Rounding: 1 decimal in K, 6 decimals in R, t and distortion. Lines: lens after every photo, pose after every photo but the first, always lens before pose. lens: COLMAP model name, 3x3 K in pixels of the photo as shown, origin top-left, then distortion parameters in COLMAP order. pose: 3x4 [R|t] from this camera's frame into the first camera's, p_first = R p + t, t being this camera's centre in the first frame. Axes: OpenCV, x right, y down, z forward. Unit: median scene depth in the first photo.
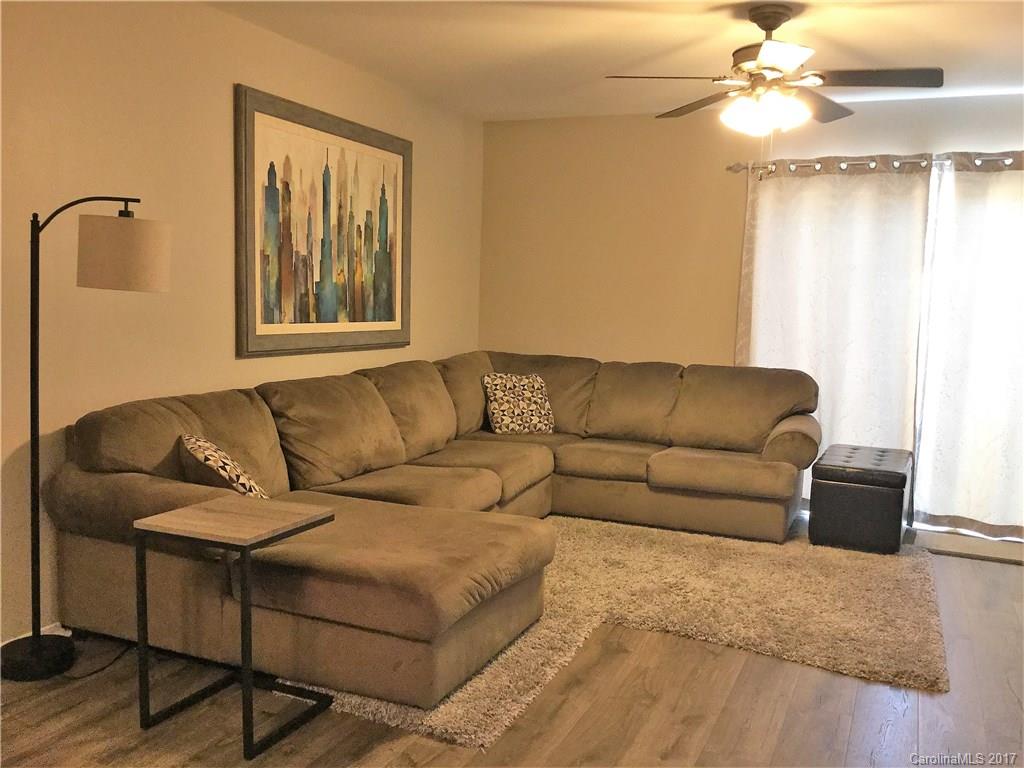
lens RADIAL K [[917.8, 0, 510.0], [0, 917.8, 380.3], [0, 0, 1]] dist [0.088616, -0.157882]
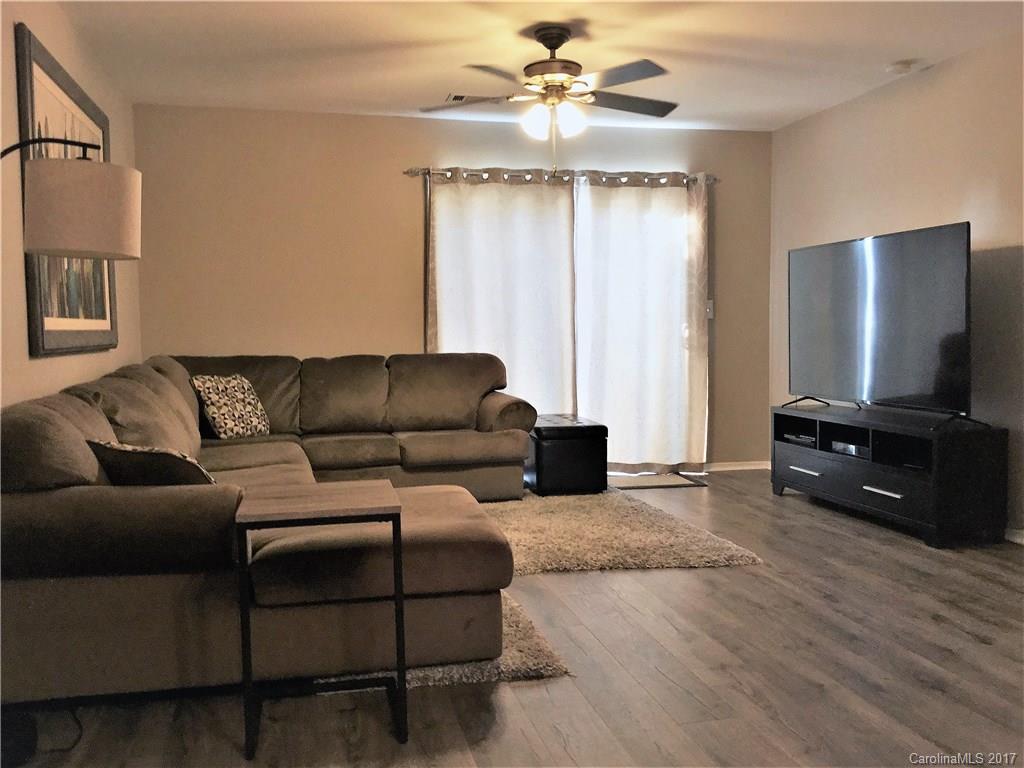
lens RADIAL K [[917.8, 0, 504.4], [0, 917.8, 384.1], [0, 0, 1]] dist [0.088616, -0.157882]
pose [[0.804478, -0.071945, 0.589610, -0.345406], [0.085379, 0.996336, 0.005081, 0.023289], [-0.587815, 0.046252, 0.807672, 0.077314]]
